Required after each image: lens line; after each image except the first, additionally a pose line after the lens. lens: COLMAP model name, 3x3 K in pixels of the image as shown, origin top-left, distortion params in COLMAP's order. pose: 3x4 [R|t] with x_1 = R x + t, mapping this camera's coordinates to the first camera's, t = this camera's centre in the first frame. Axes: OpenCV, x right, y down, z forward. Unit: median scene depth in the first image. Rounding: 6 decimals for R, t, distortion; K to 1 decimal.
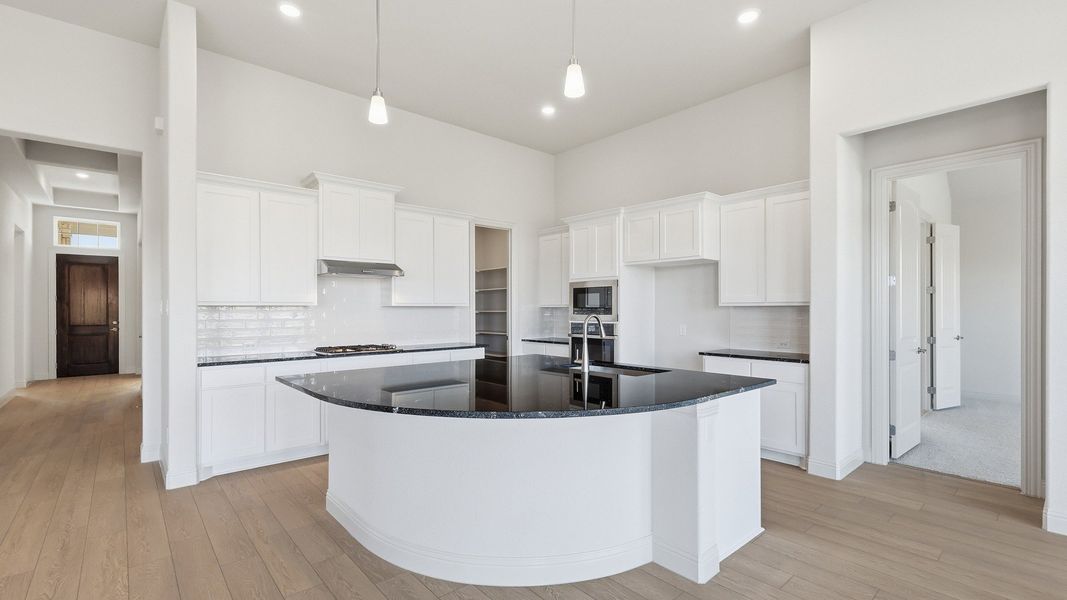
lens RADIAL K [[471.6, 0, 534.6], [0, 471.6, 302.7], [0, 0, 1]] dist [0.001746, 0.000156]
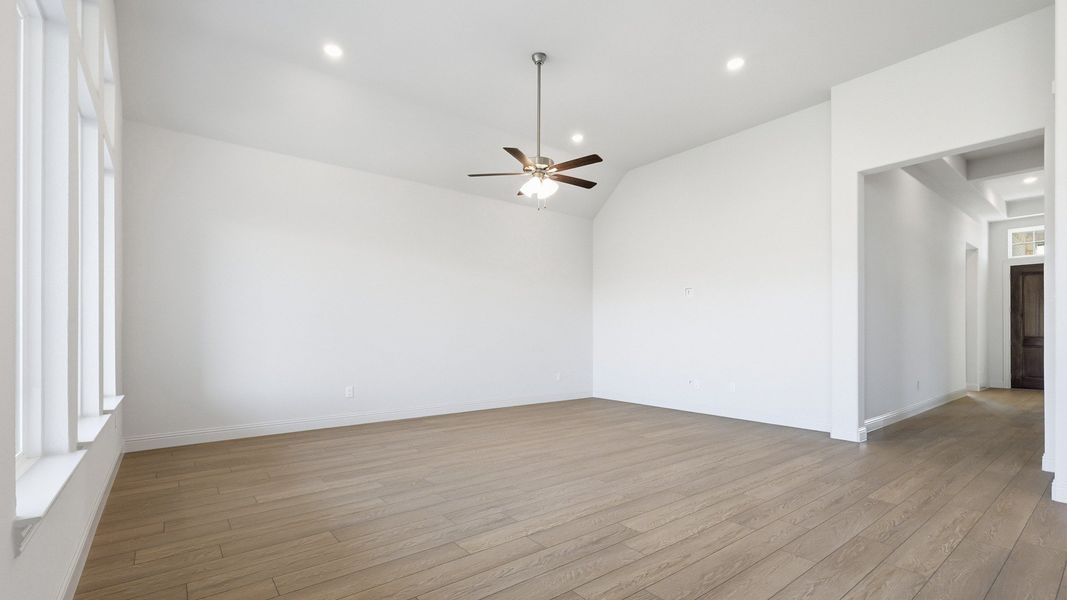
lens RADIAL K [[467.4, 0, 533.3], [0, 467.4, 330.0], [0, 0, 1]] dist [0.000776, 0.000223]
pose [[-0.060660, -0.003478, -0.998152, 0.095296], [0.009016, 0.999951, -0.004032, 0.051402], [0.998118, -0.009244, -0.060626, 0.064791]]
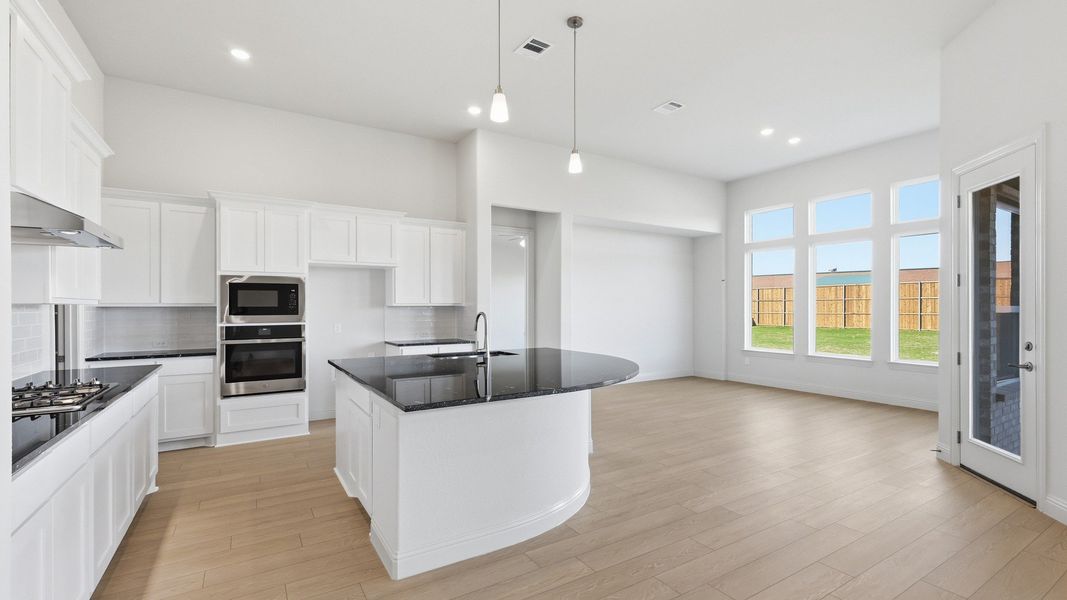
lens RADIAL K [[465.4, 0, 537.3], [0, 465.4, 305.6], [0, 0, 1]] dist [-0.000655, -0.000094]
pose [[0.163597, 0.004343, 0.986518, -0.707100], [-0.011232, 0.999934, -0.002539, 0.004624], [-0.986463, -0.010665, 0.163635, 0.421351]]
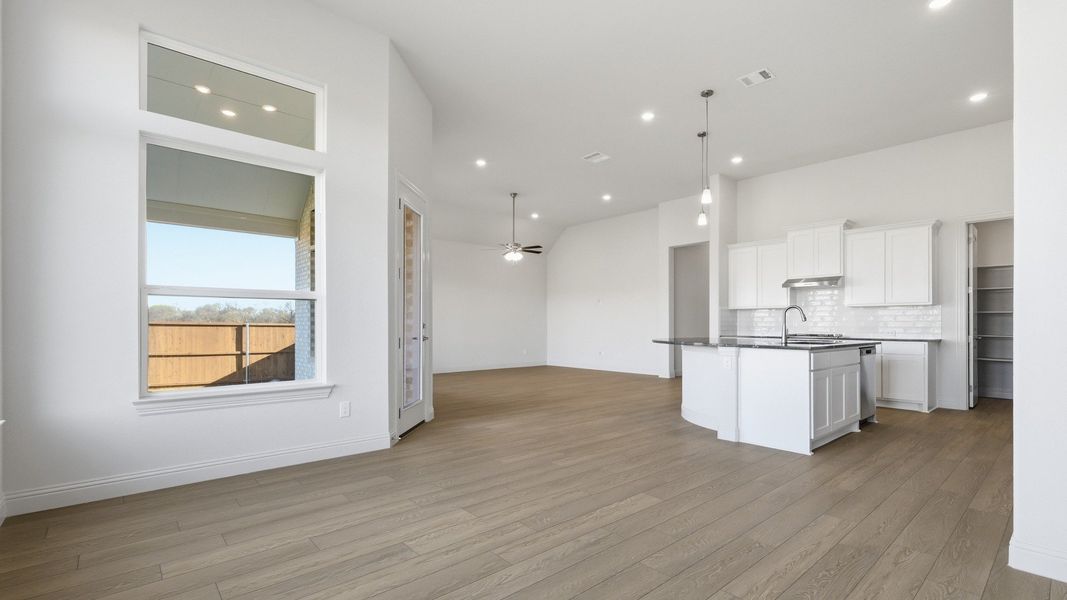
lens RADIAL K [[473.1, 0, 534.3], [0, 473.1, 321.3], [0, 0, 1]] dist [0.000241, 0.000076]
pose [[-0.002885, -0.005351, -0.999982, 1.079508], [0.009041, 0.999945, -0.005377, 0.048868], [0.999955, -0.009056, -0.002836, 0.108426]]
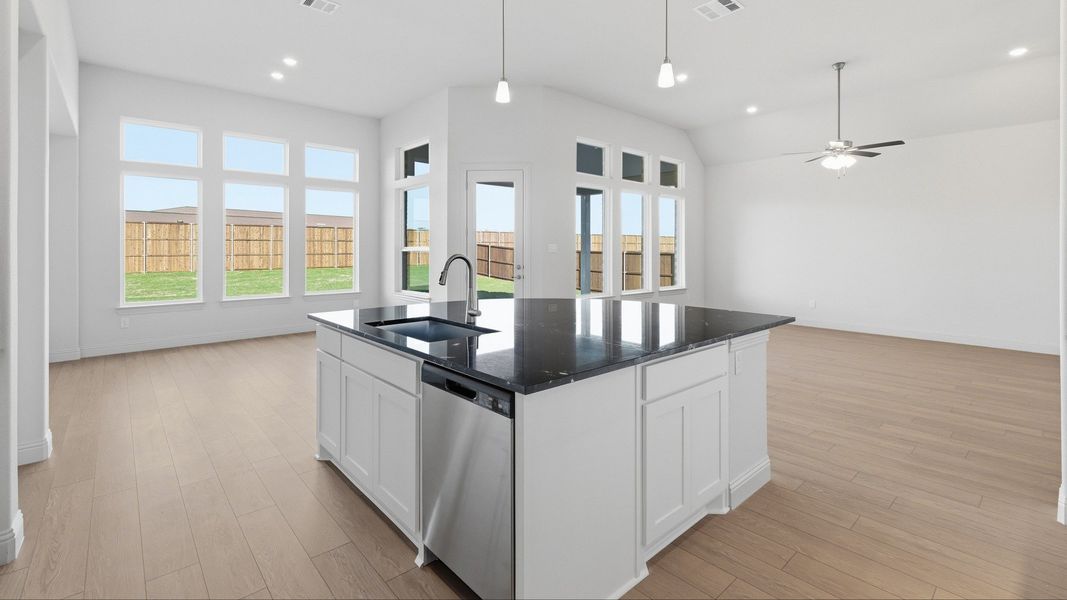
lens RADIAL K [[465.8, 0, 535.8], [0, 465.8, 244.7], [0, 0, 1]] dist [0.001921, 0.000161]
pose [[-0.999956, 0.001169, -0.009280, -0.001195], [0.001333, 0.999842, -0.017704, 0.010950], [0.009258, -0.017715, -0.999800, 1.180315]]
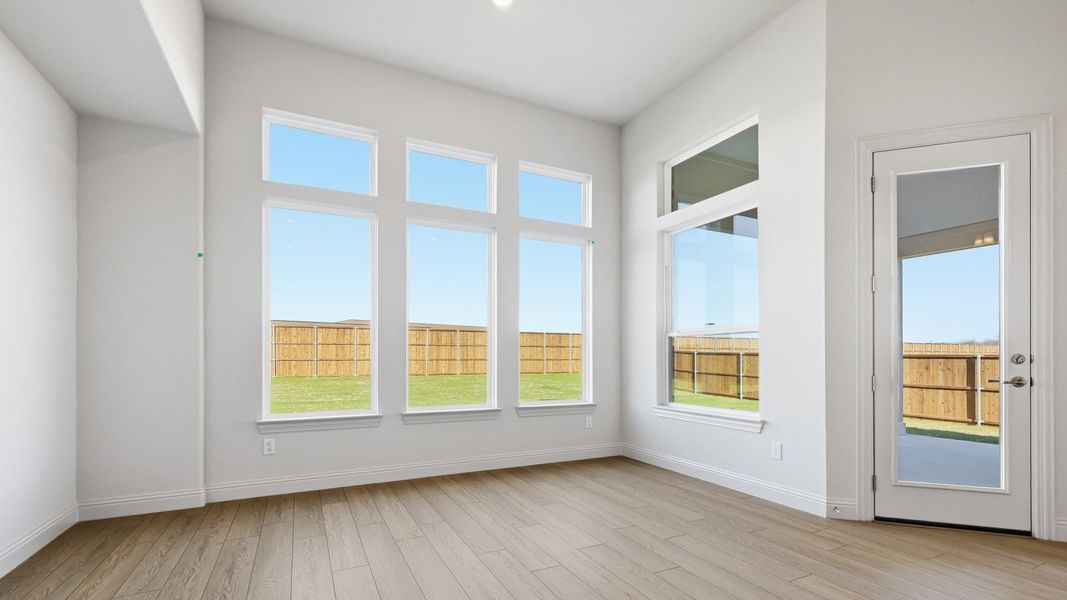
lens RADIAL K [[472.3, 0, 535.7], [0, 472.3, 356.9], [0, 0, 1]] dist [0.000020, -0.000173]
pose [[-0.966425, 0.001176, 0.256947, 0.456206], [-0.002239, 0.999913, -0.012998, 0.057719], [-0.256940, -0.013137, -0.966338, 0.570134]]
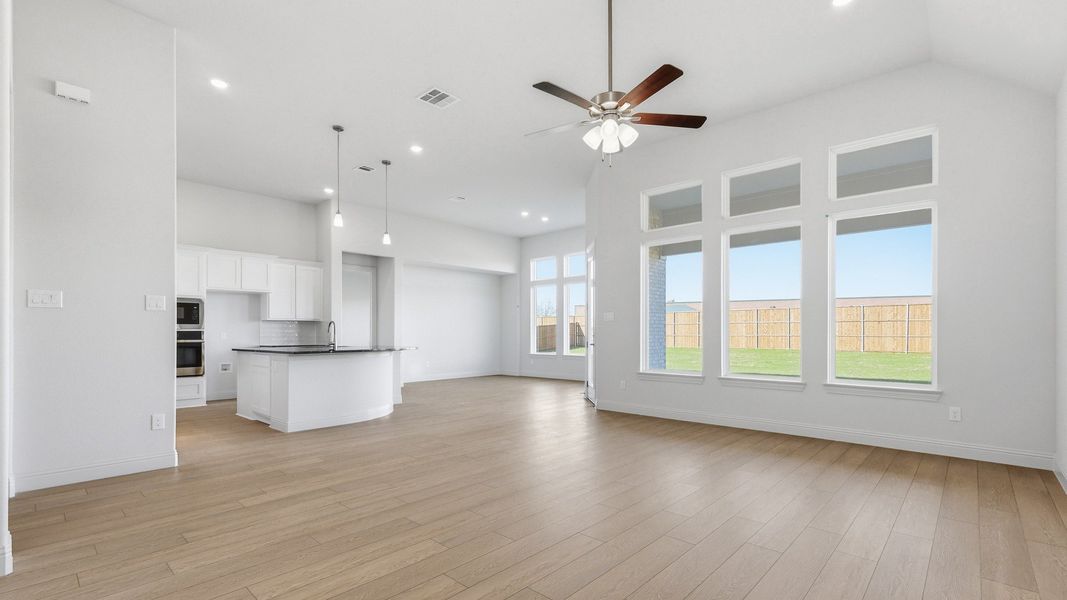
lens RADIAL K [[468.1, 0, 539.2], [0, 468.1, 332.8], [0, 0, 1]] dist [-0.003487, -0.000101]
pose [[-0.110045, 0.004109, 0.993918, -1.386204], [-0.009947, 0.999937, -0.005235, 0.052106], [-0.993877, -0.010463, -0.109998, 0.185241]]
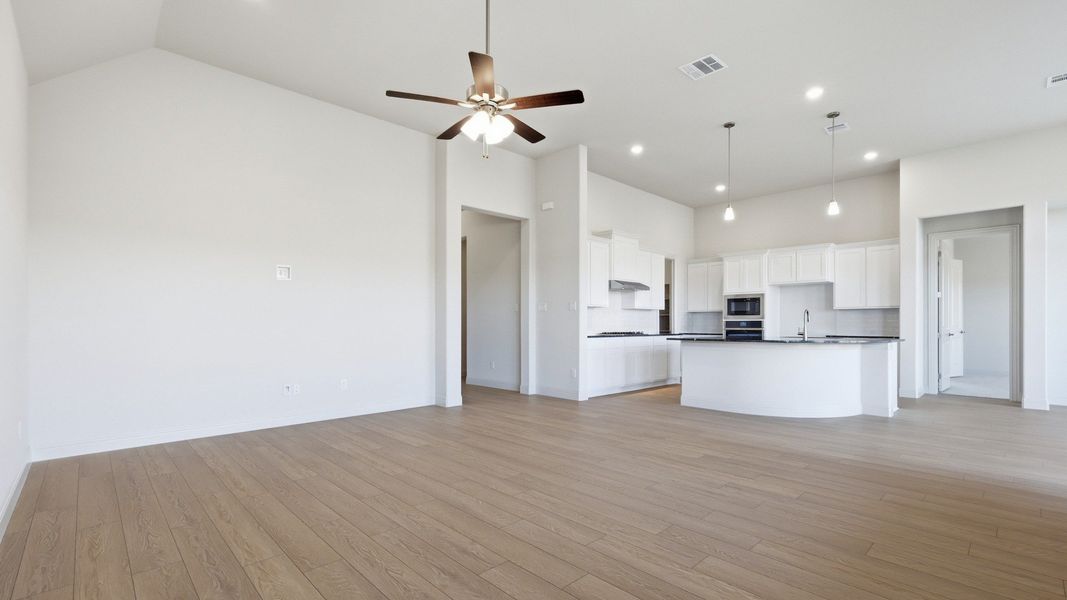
lens RADIAL K [[468.6, 0, 533.9], [0, 468.6, 314.1], [0, 0, 1]] dist [0.001775, 0.000036]
pose [[0.999152, 0.005526, 0.040808, -0.730125], [-0.005205, 0.999955, -0.007986, 0.041769], [-0.040850, 0.007766, 0.999135, -0.619764]]
